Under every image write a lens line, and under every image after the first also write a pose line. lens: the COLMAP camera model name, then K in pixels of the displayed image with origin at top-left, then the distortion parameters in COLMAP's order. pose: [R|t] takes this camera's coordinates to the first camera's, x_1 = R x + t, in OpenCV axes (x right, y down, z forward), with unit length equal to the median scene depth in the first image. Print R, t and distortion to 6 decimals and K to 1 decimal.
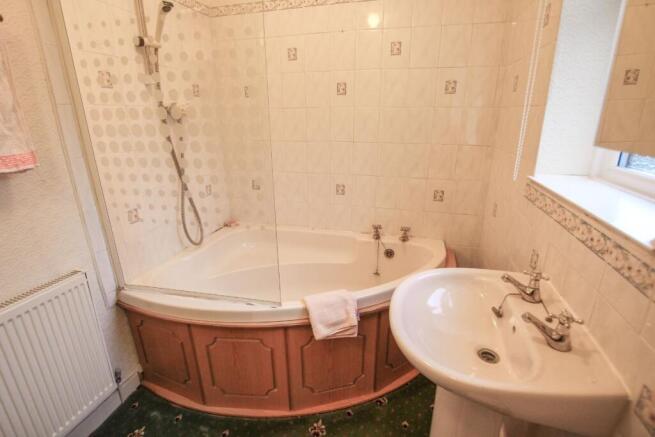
lens RADIAL K [[329.2, 0, 326.9], [0, 329.2, 221.7], [0, 0, 1]] dist [-0.017514, -0.000286]
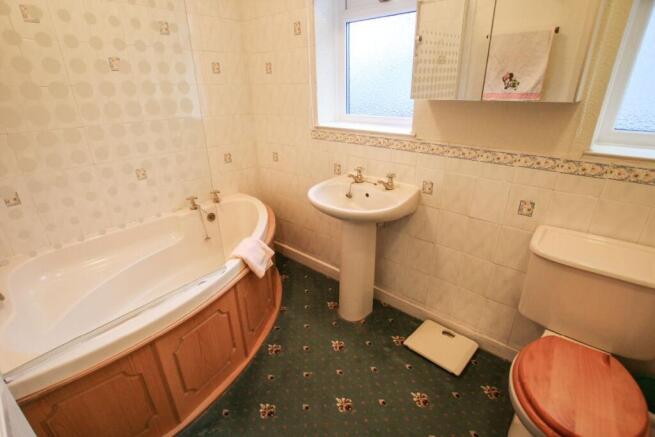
lens RADIAL K [[313.2, 0, 353.1], [0, 313.2, 218.2], [0, 0, 1]] dist [-0.016295, 0.000134]
pose [[0.389224, -0.351286, 0.851530, -0.752800], [0.293105, 0.923611, 0.247048, -0.030731], [-0.873266, 0.153430, 0.462455, 0.113160]]
